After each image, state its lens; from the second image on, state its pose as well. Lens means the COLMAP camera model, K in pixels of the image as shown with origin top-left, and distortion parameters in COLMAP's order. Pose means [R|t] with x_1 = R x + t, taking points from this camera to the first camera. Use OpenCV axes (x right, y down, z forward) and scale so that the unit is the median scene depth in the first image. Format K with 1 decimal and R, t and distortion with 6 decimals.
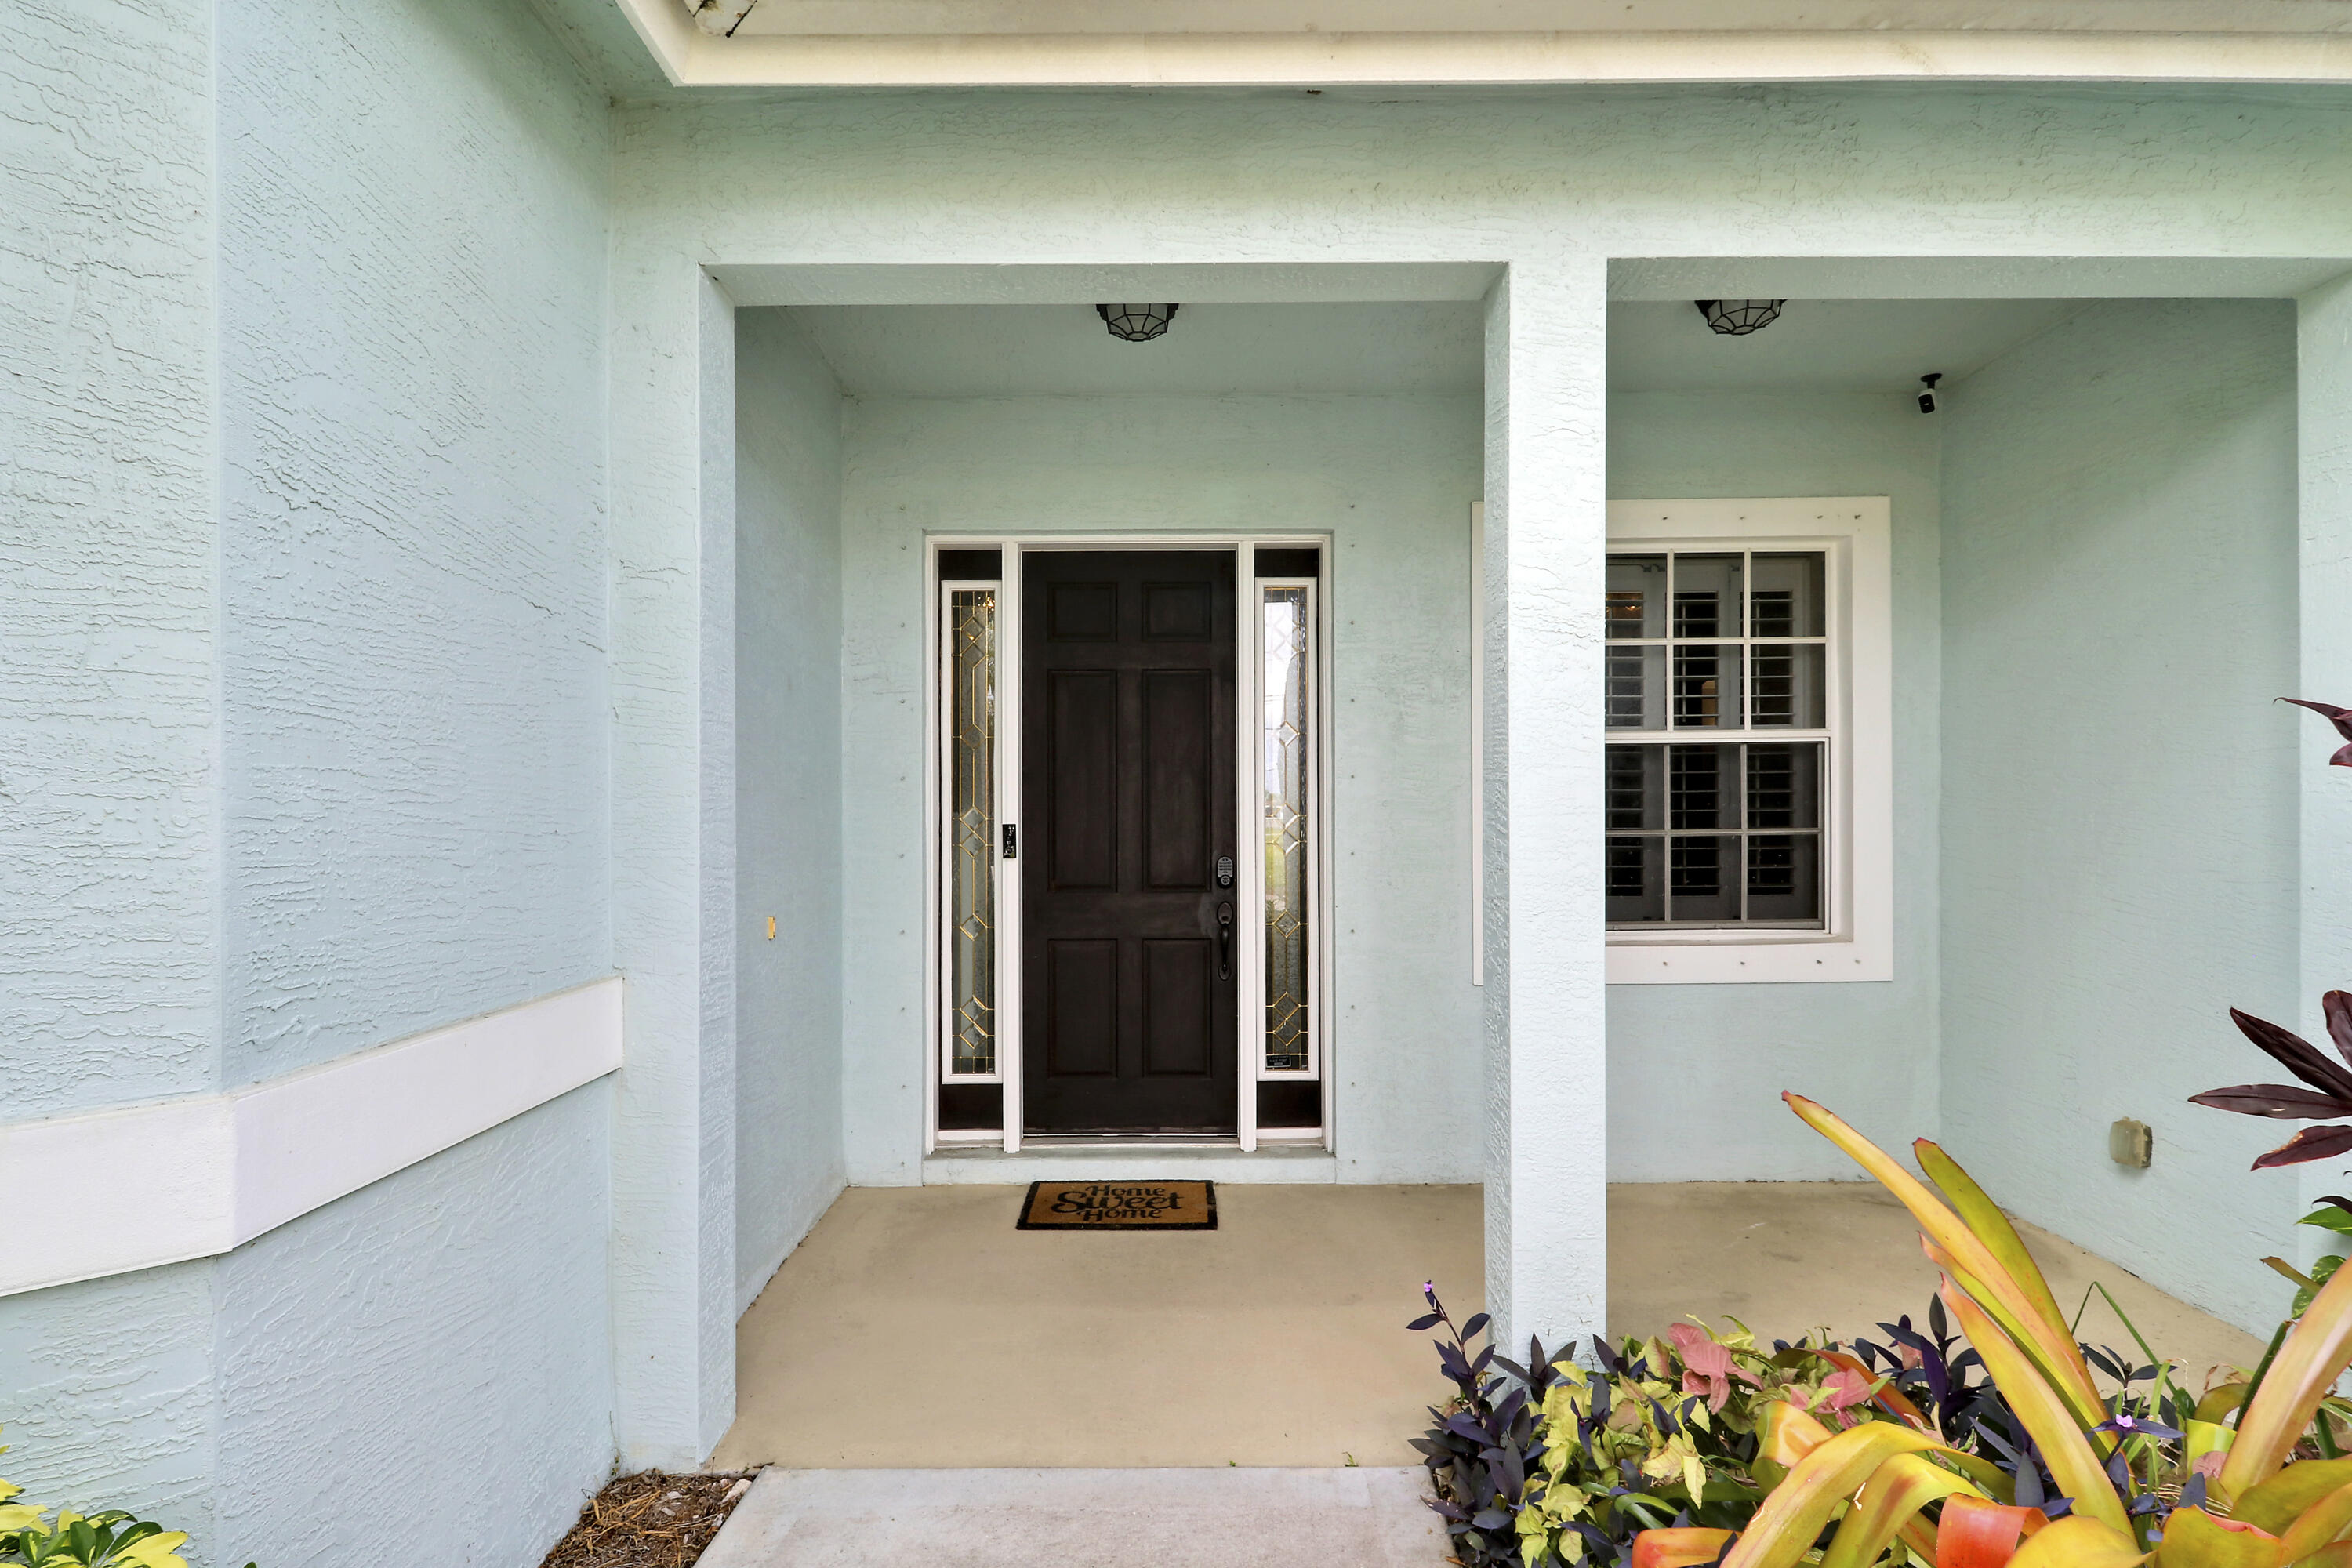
lens RADIAL K [[1104.2, 0, 1166.6], [0, 1104.2, 779.6], [0, 0, 1]] dist [-0.000224, -0.010818]
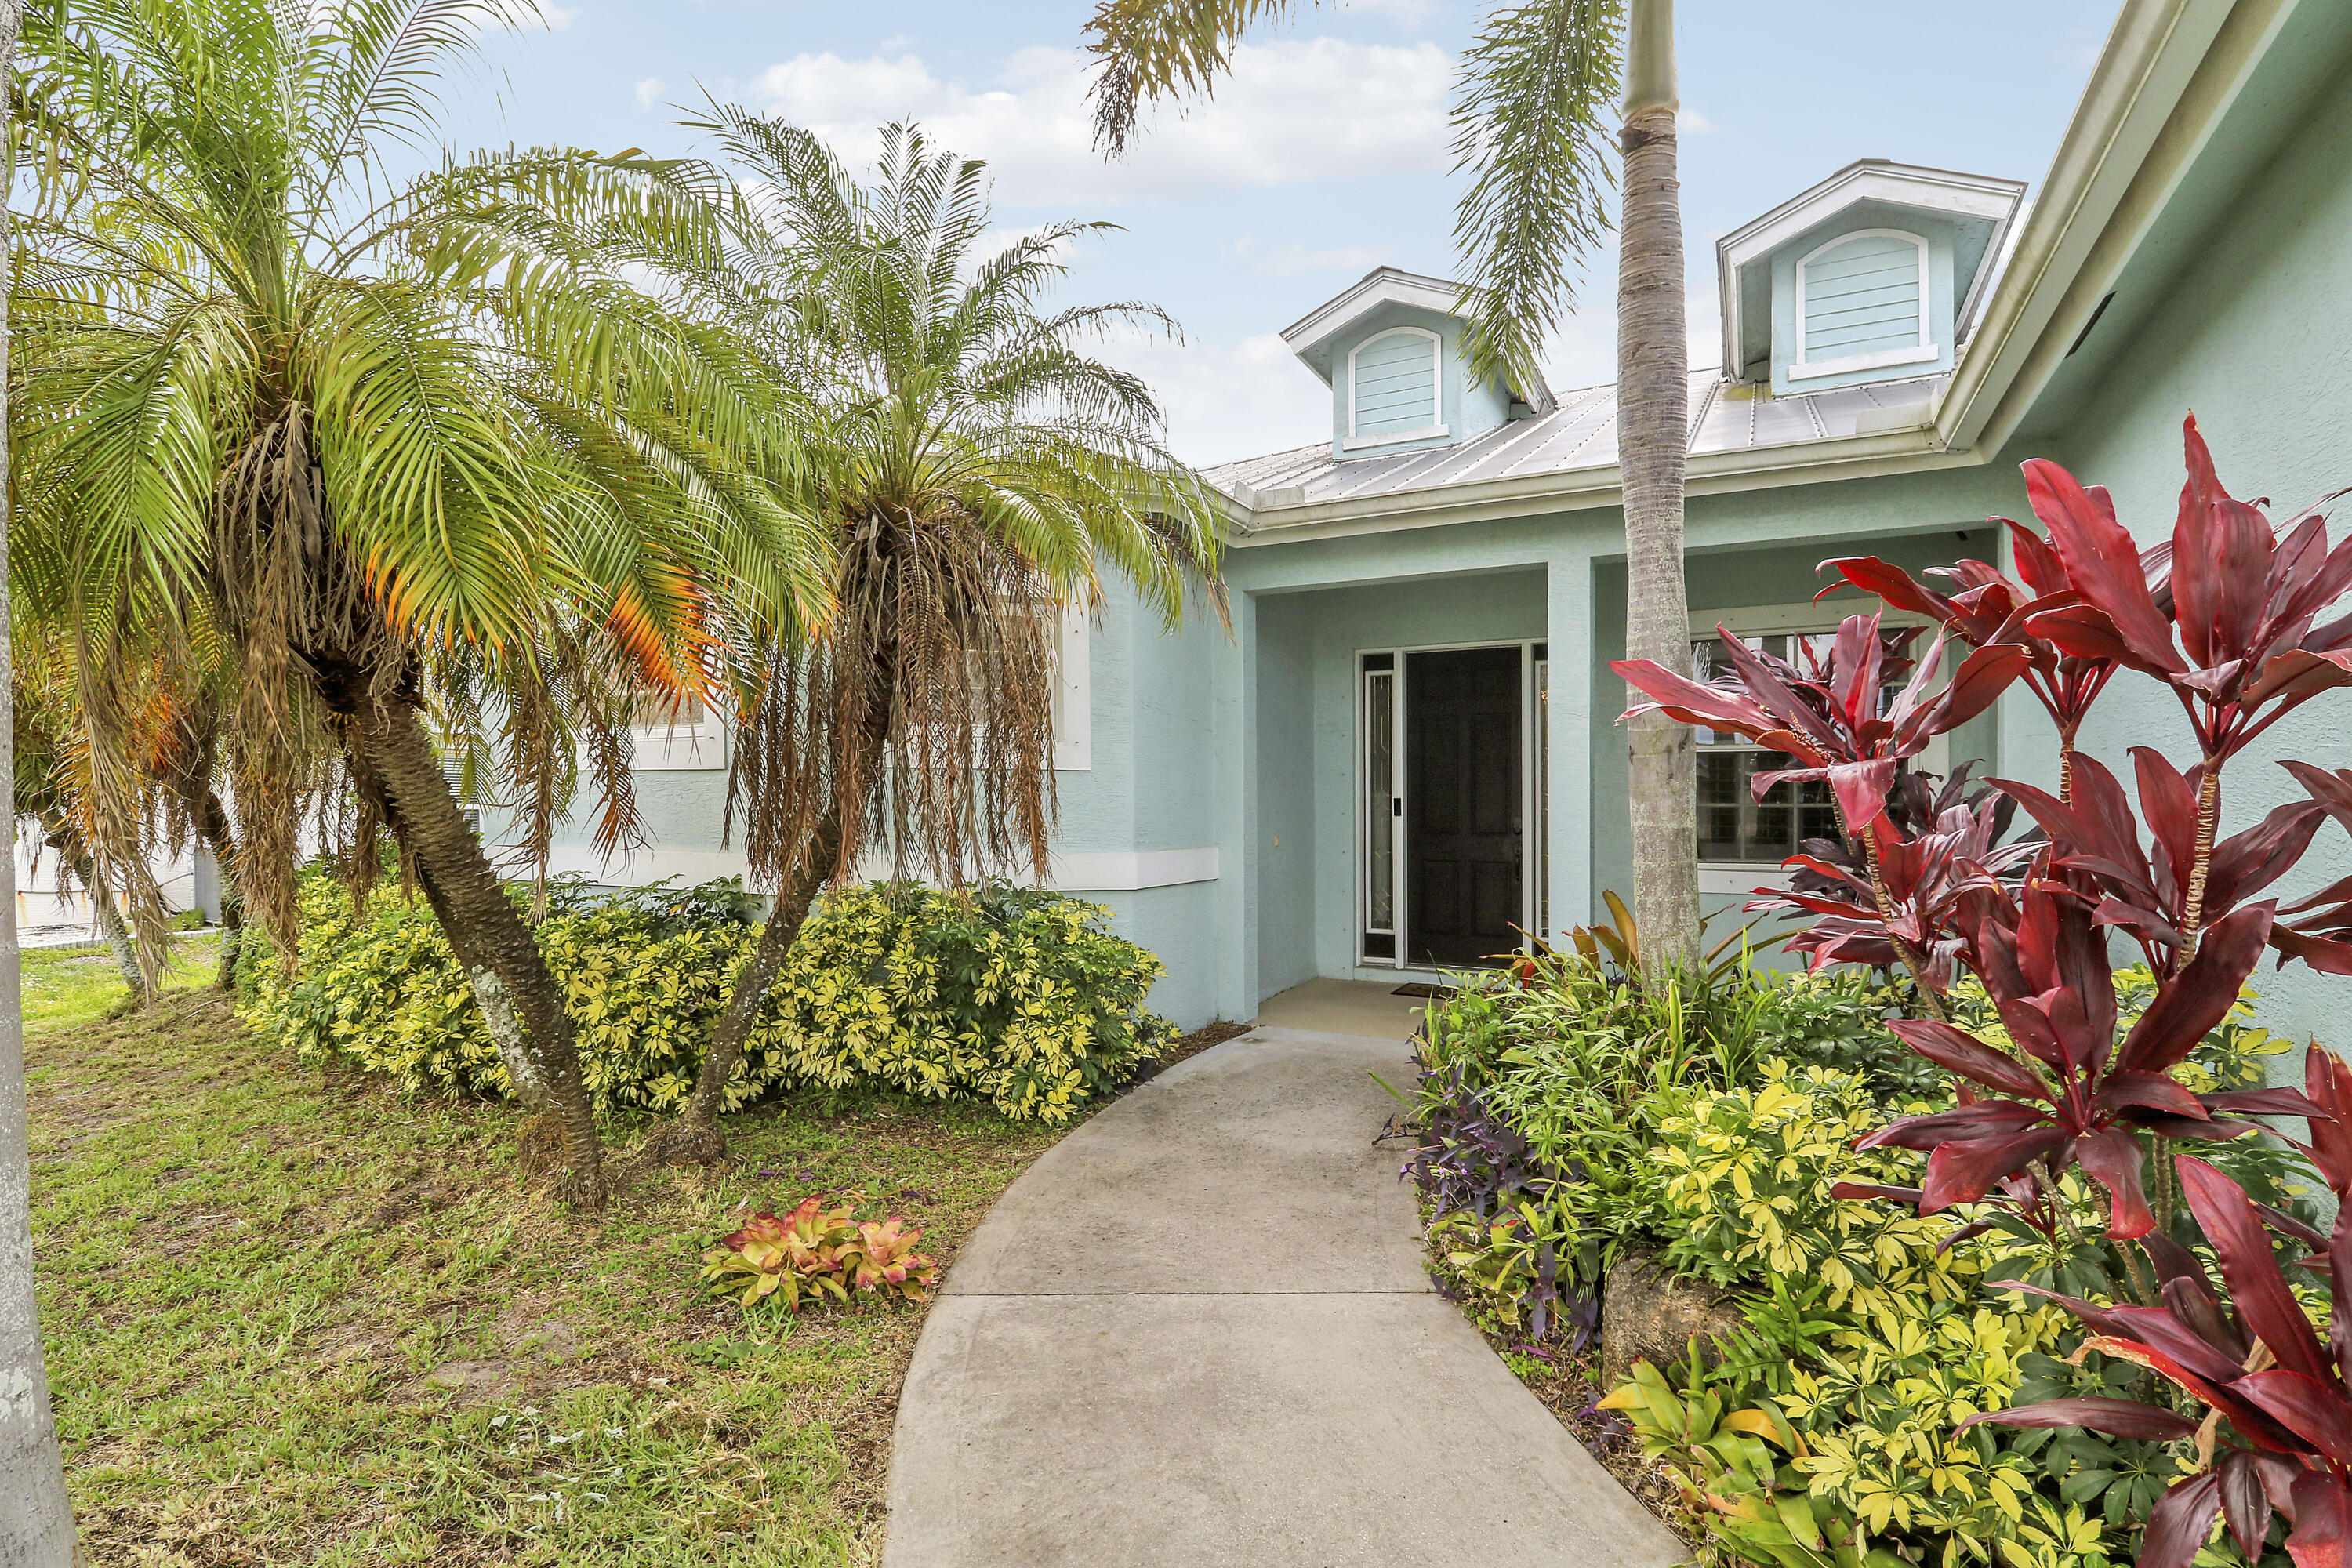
lens RADIAL K [[1104.2, 0, 1166.6], [0, 1104.2, 779.6], [0, 0, 1]] dist [-0.000224, -0.010818]
pose [[0.878543, -0.002580, -0.477657, 0.426962], [0.003330, 0.999994, 0.000723, 0.005412], [0.477652, -0.002226, 0.878546, -0.890738]]
